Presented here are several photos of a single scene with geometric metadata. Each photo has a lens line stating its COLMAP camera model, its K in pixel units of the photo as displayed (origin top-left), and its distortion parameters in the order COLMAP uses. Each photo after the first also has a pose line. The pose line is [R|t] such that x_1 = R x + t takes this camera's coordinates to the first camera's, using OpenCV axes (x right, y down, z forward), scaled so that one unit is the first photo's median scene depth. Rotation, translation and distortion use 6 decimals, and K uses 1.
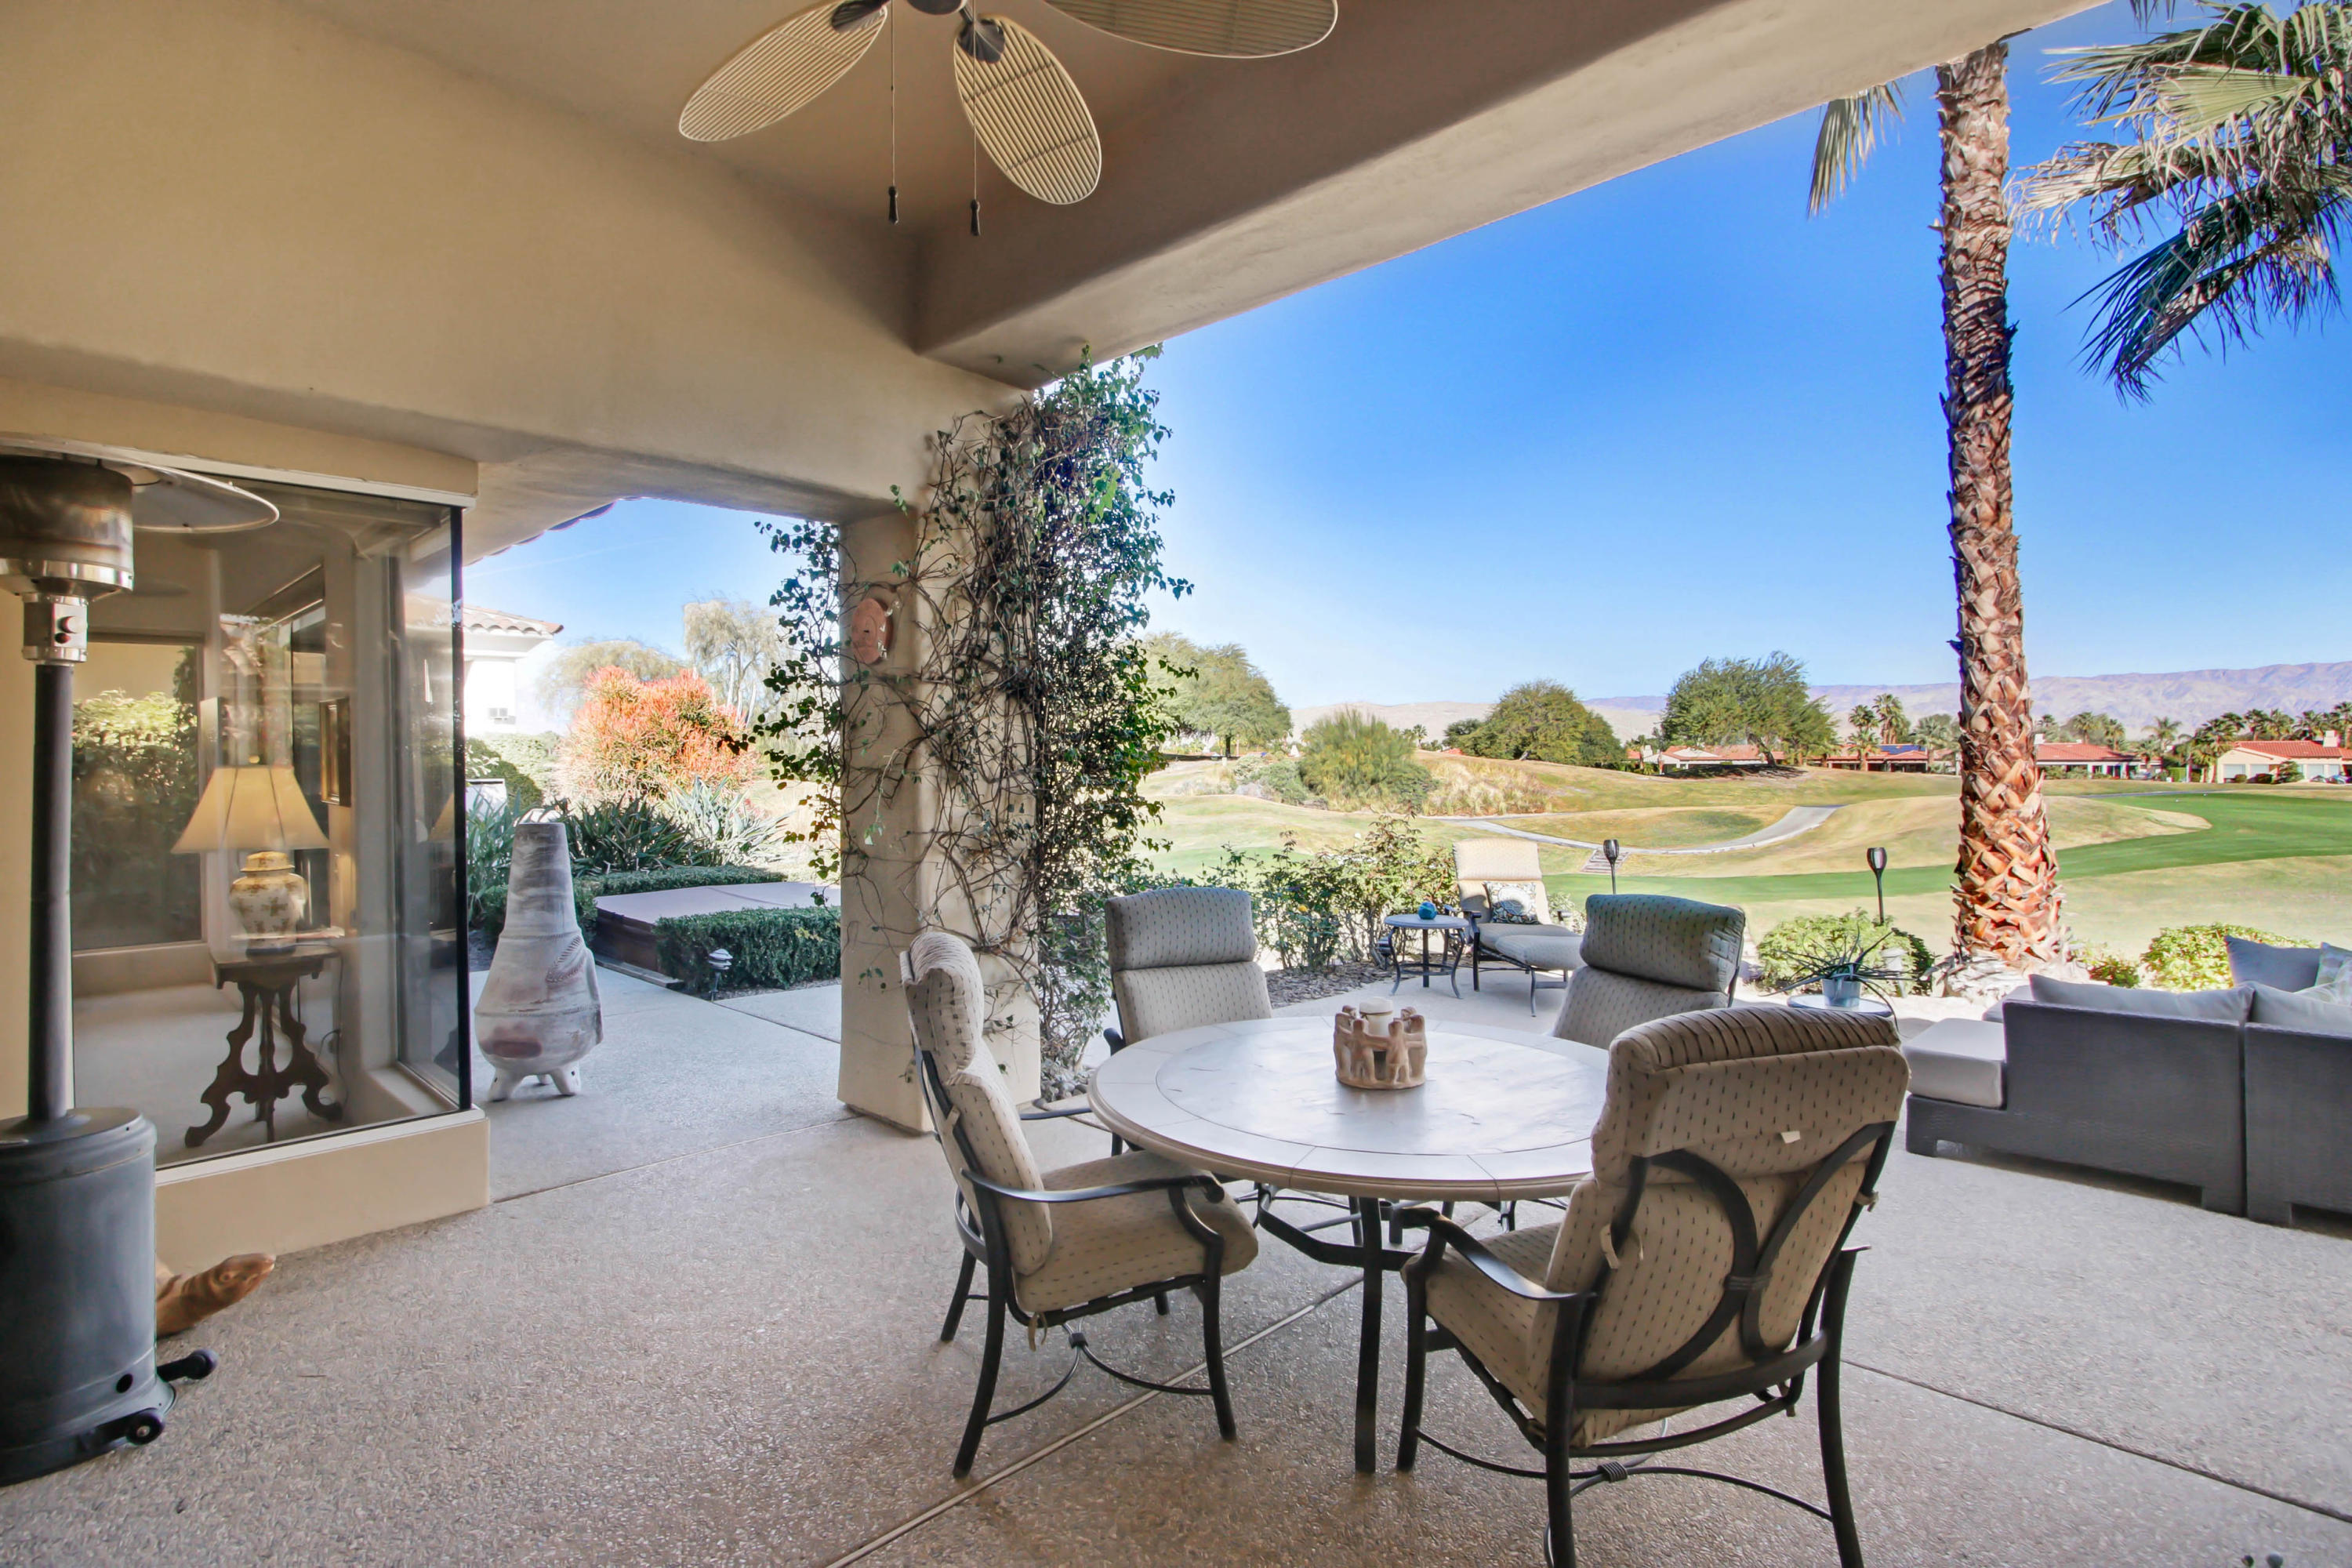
lens RADIAL K [[1128.7, 0, 1151.6], [0, 1128.7, 773.0], [0, 0, 1]] dist [-0.009325, 0.001151]
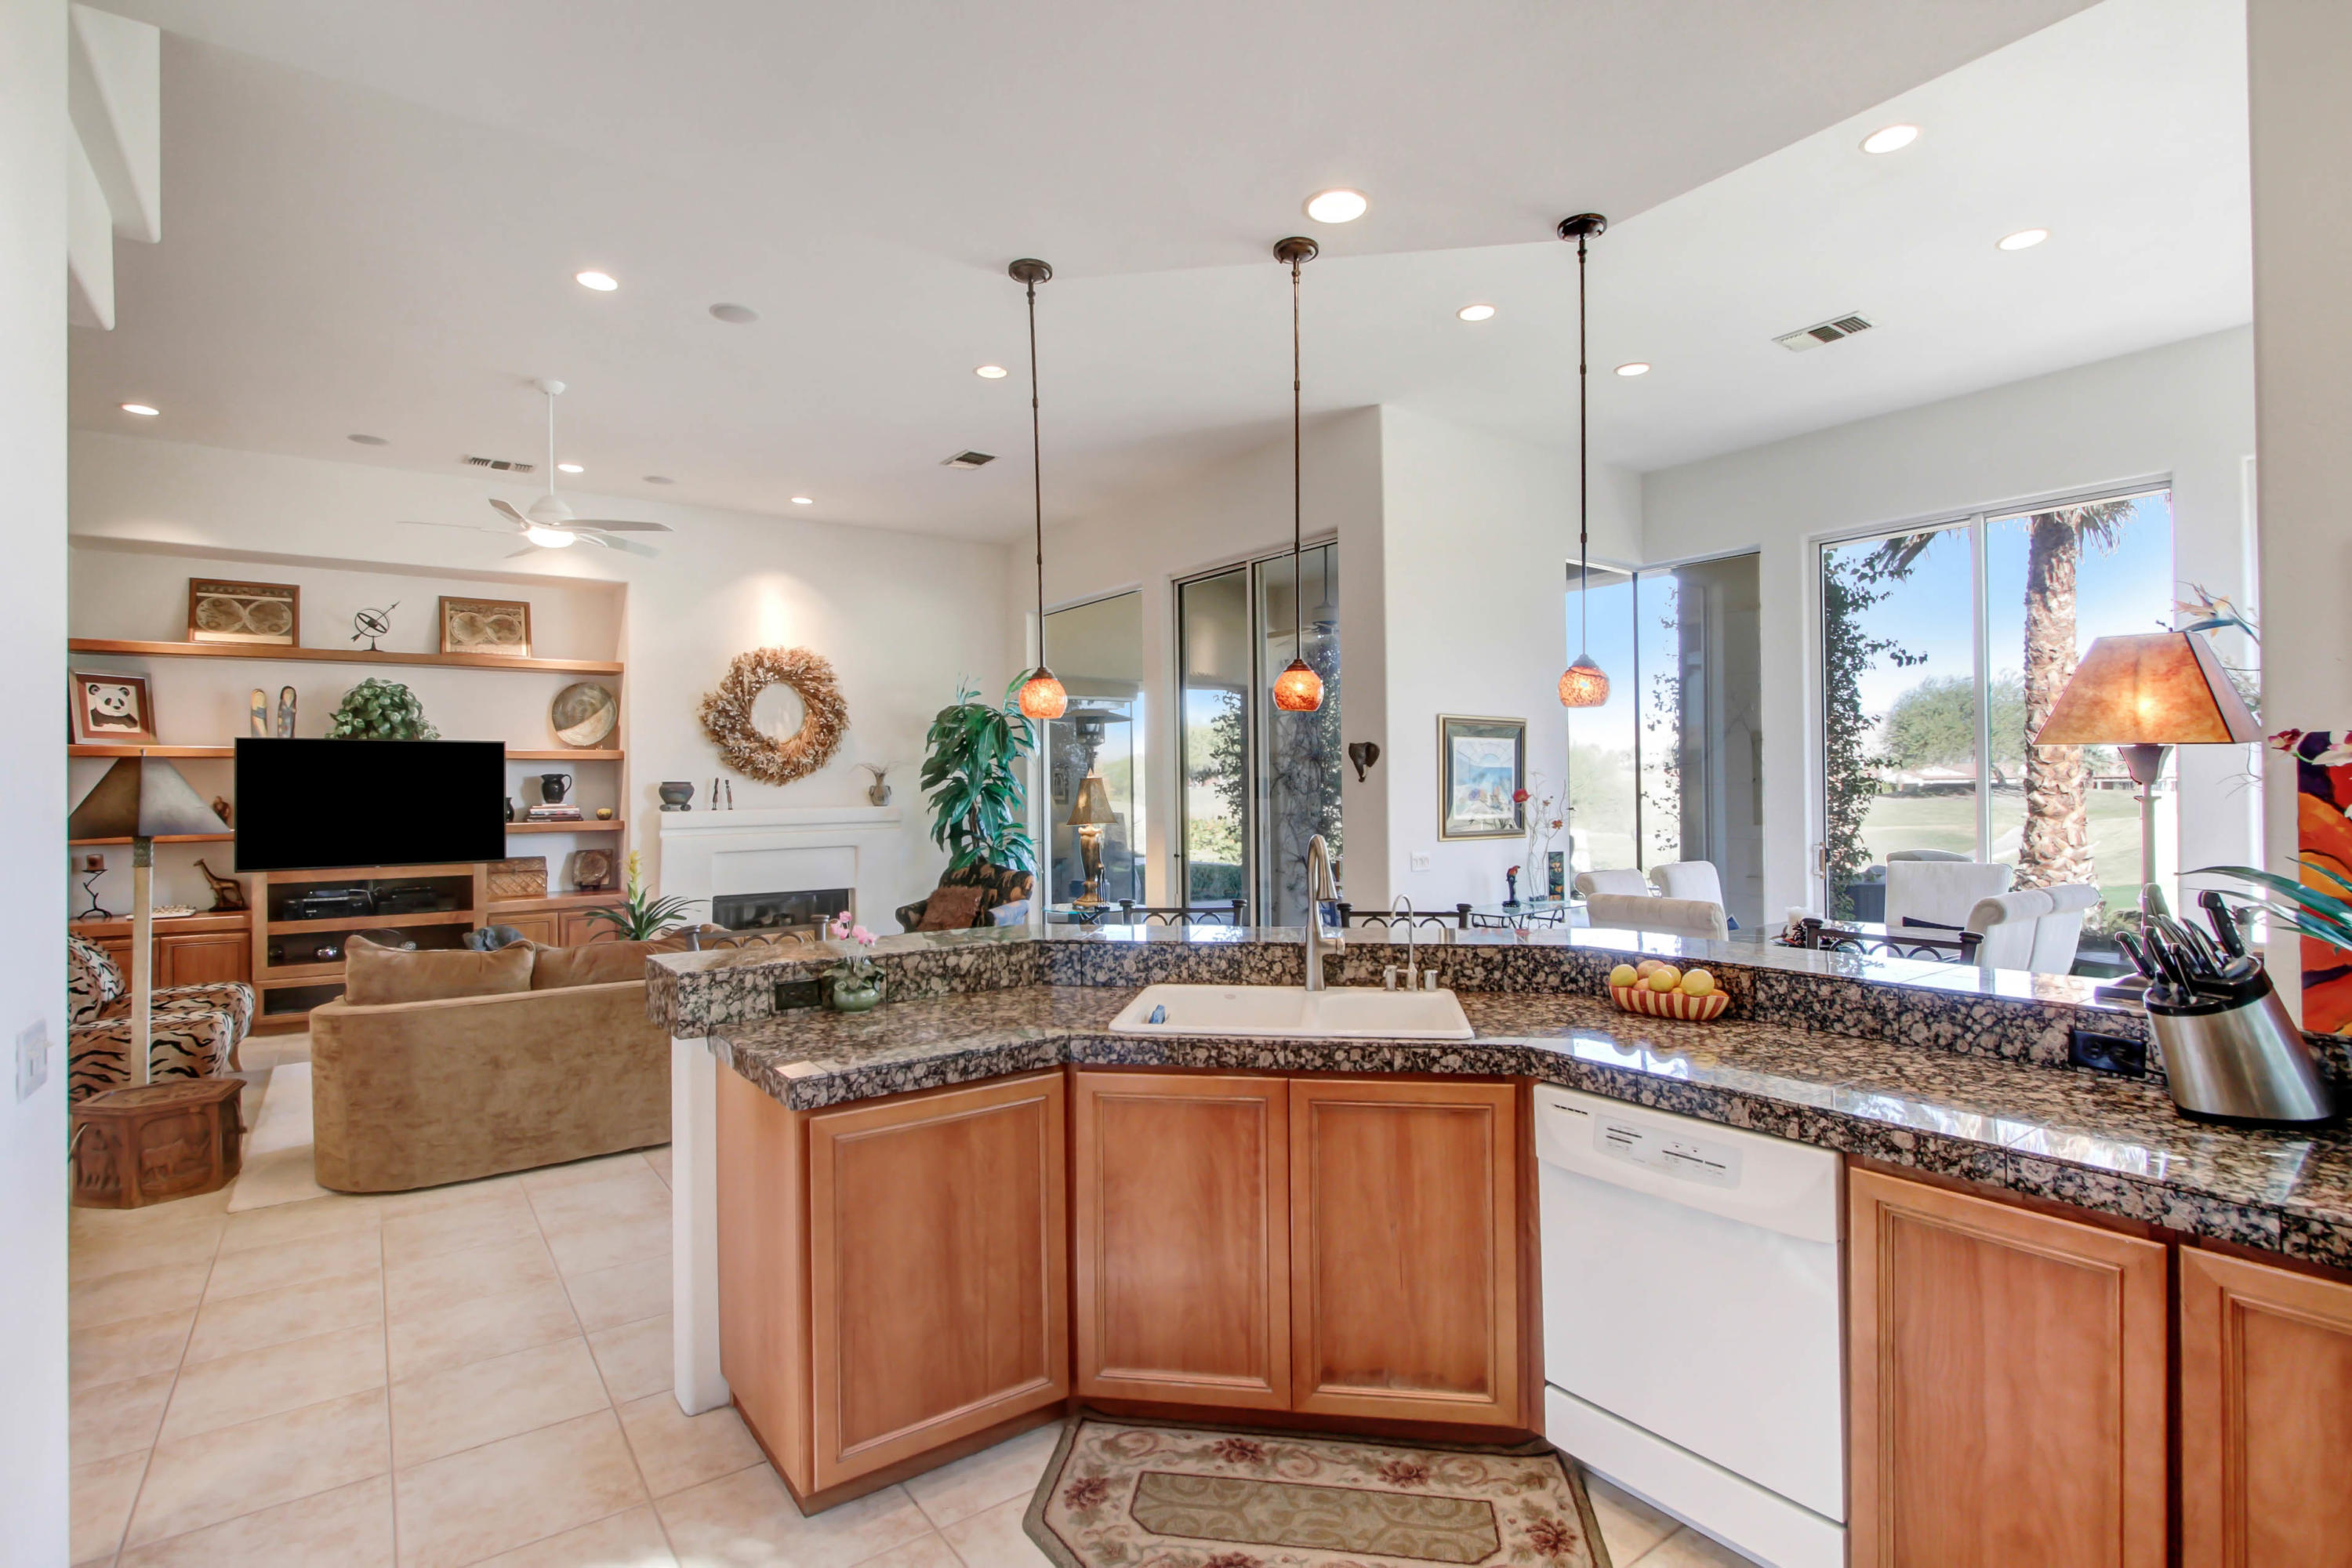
lens RADIAL K [[1128.7, 0, 1174.0], [0, 1128.7, 778.5], [0, 0, 1]] dist [-0.009325, 0.001151]
pose [[0.986568, -0.012334, -0.162884, -0.012337], [0.009215, 0.999760, -0.019894, 0.013832], [0.163090, 0.018126, 0.986445, -1.043411]]
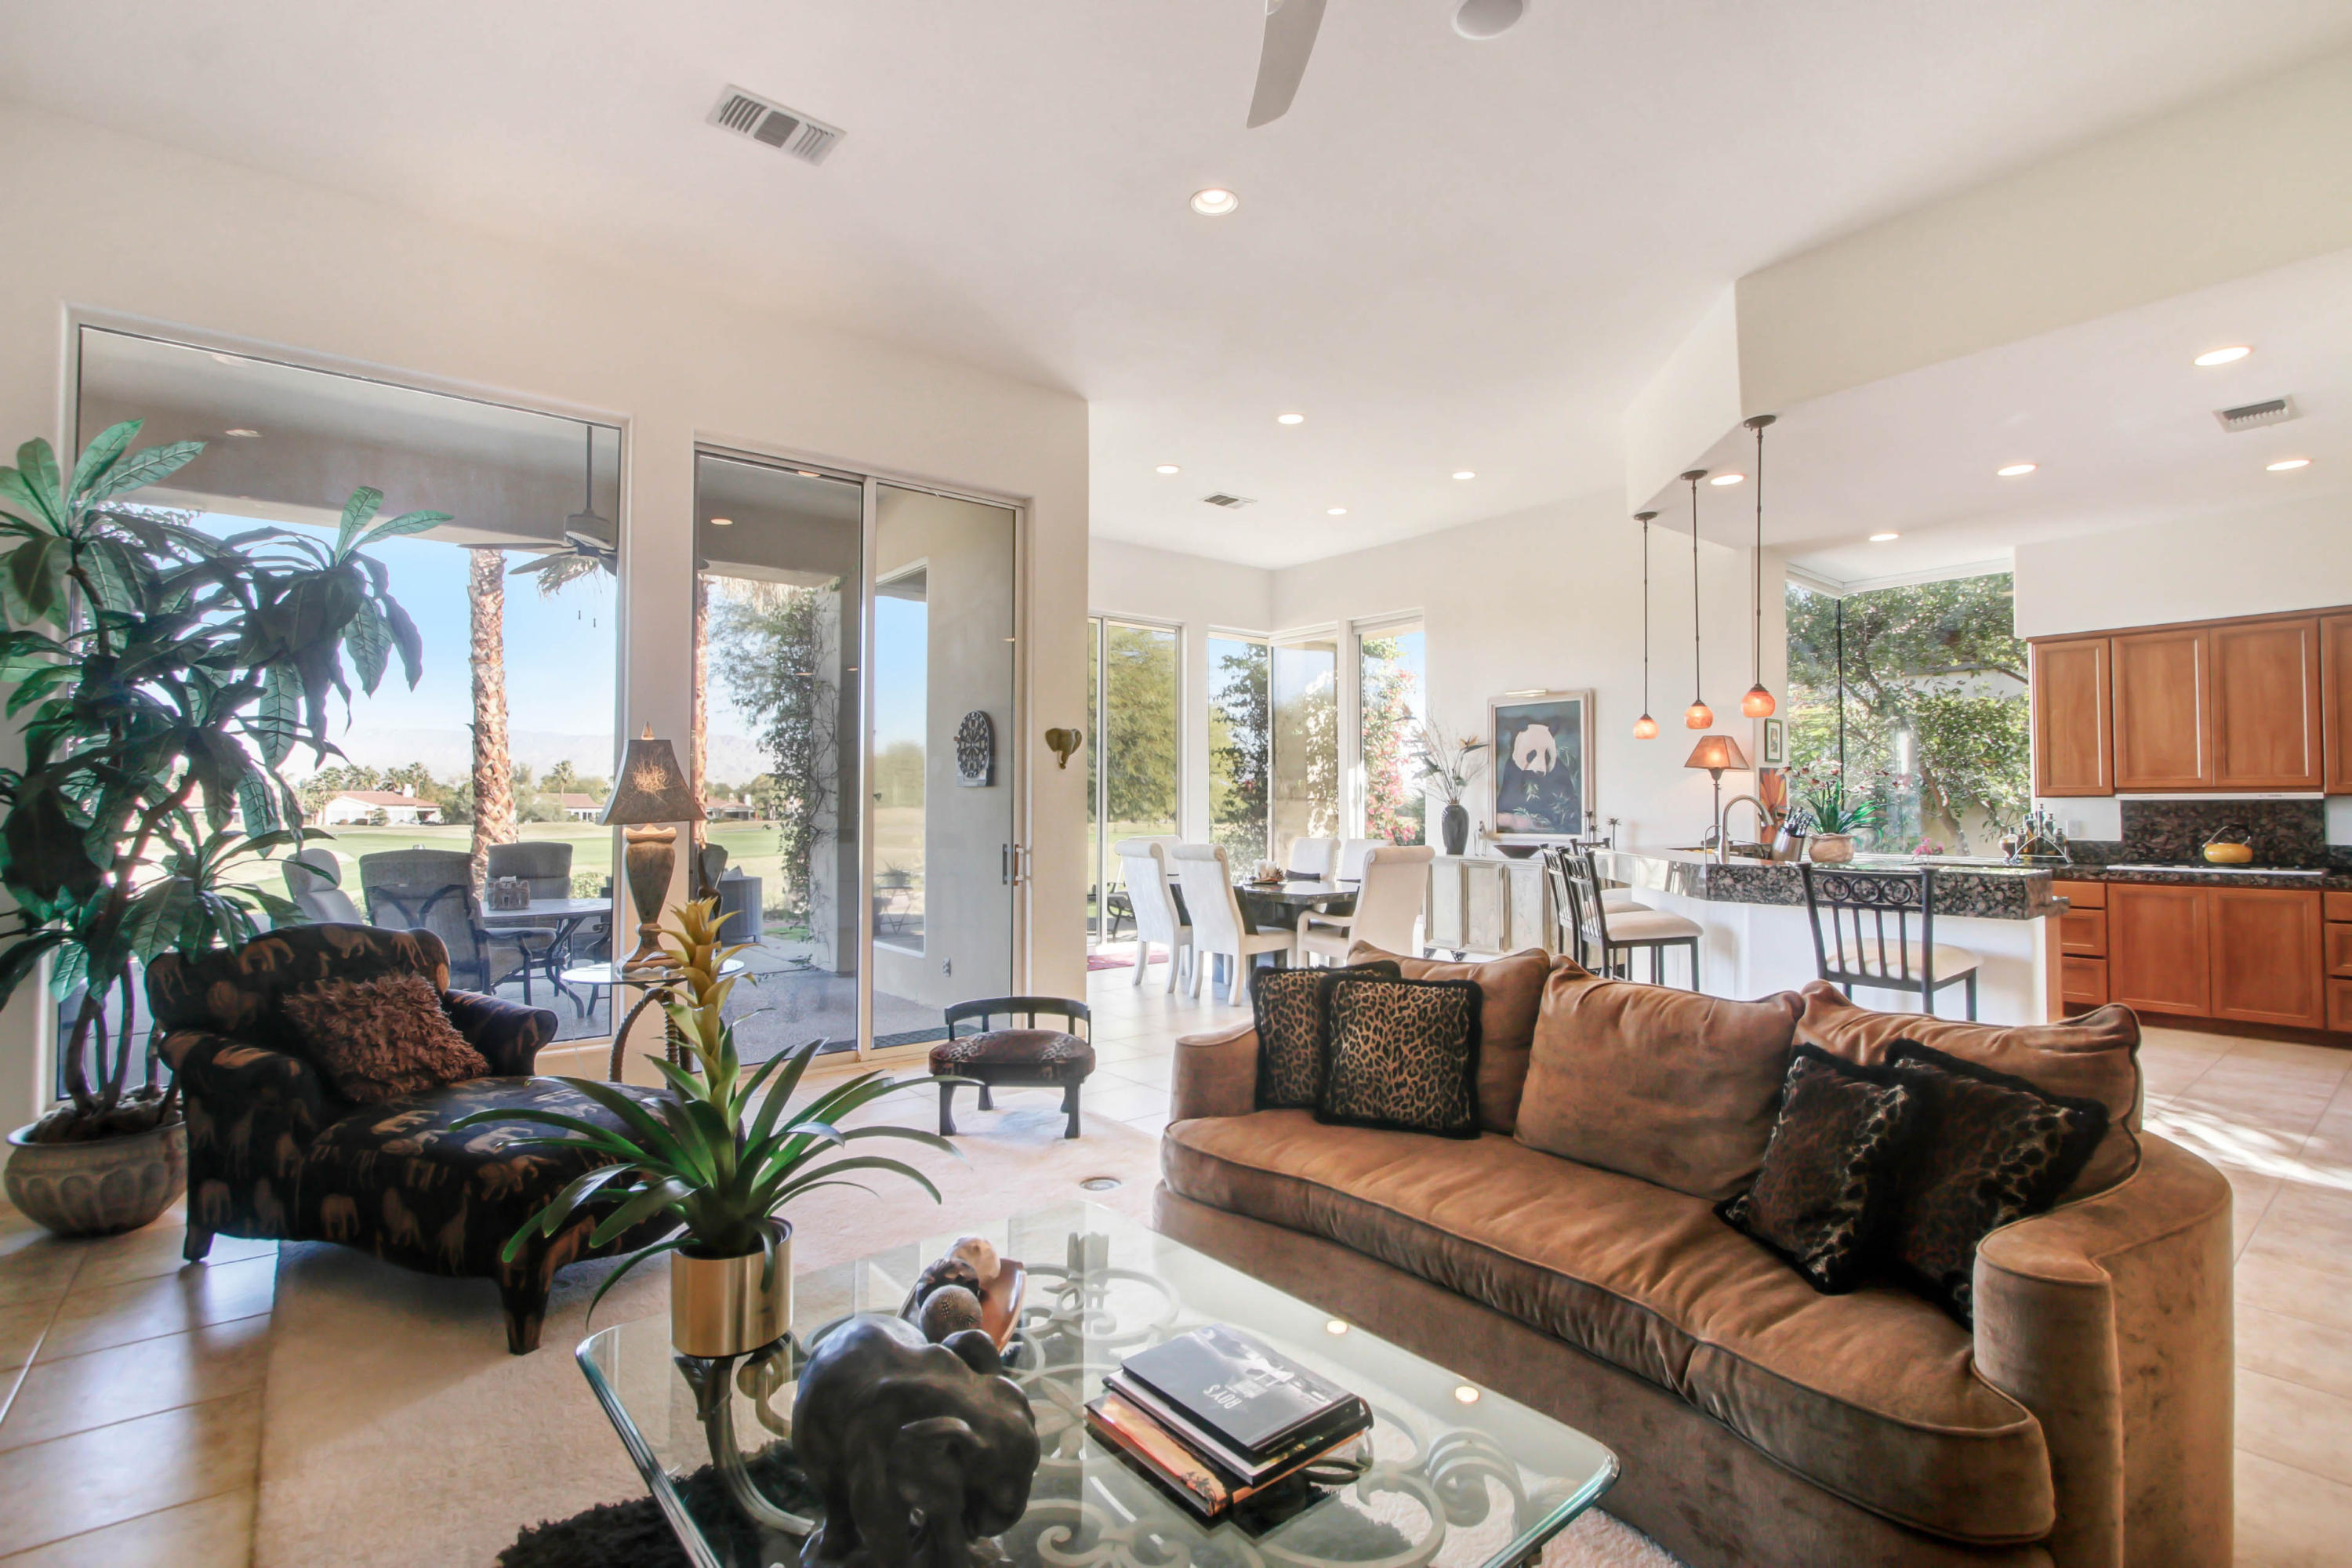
lens RADIAL K [[1100.9, 0, 1172.6], [0, 1100.9, 788.6], [0, 0, 1]] dist [-0.005155, 0.001480]
pose [[0.126945, 0.021217, 0.991683, -0.857912], [0.008970, 0.999706, -0.022537, 0.032510], [-0.991869, 0.011756, 0.126717, -0.308311]]
